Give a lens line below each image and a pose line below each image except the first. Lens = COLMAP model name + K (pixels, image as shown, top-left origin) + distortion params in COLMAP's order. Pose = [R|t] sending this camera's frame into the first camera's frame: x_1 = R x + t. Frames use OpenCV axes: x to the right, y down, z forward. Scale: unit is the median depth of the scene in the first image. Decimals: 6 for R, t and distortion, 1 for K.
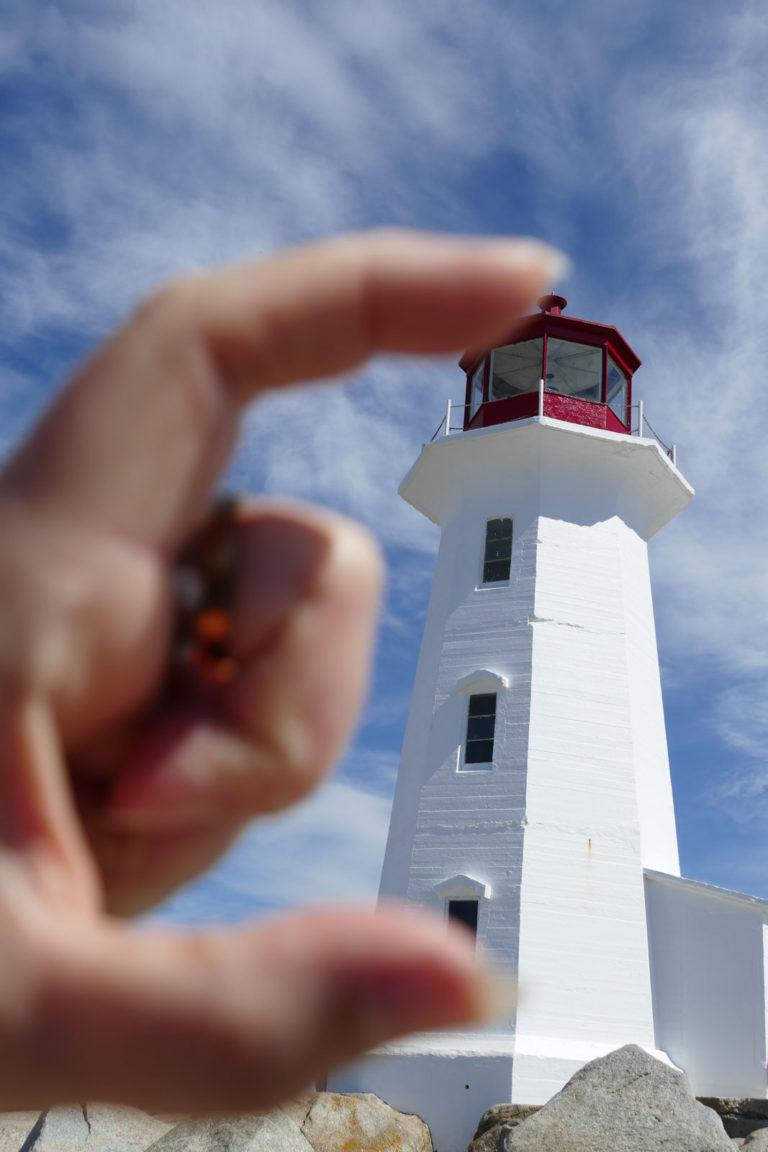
lens RADIAL K [[1417.6, 0, 384.0], [0, 1417.6, 576.0], [0, 0, 1]] dist [-0.011513, 0.048115]
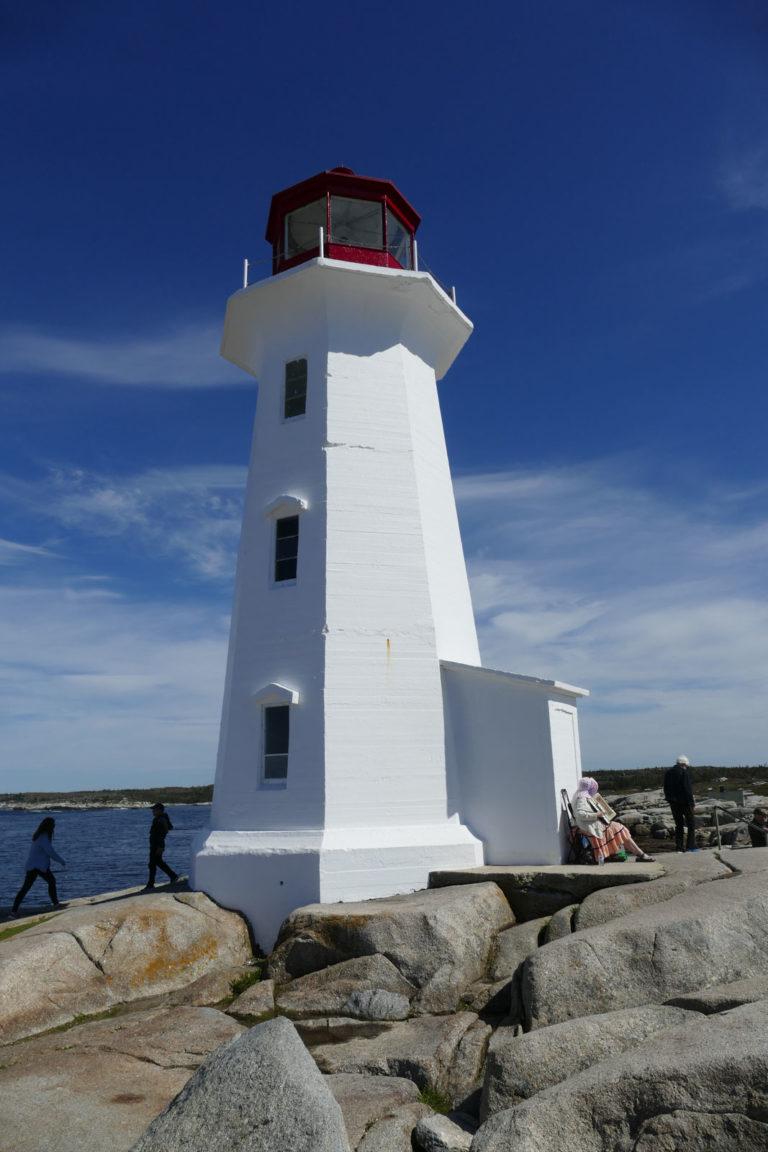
lens RADIAL K [[836.0, 0, 384.0], [0, 836.0, 576.0], [0, 0, 1]] dist [-0.007974, 0.001690]
pose [[0.994337, -0.102576, 0.027790, 0.123405], [0.098074, 0.986410, 0.131825, 0.050478], [-0.040934, -0.128353, 0.990883, 0.353065]]
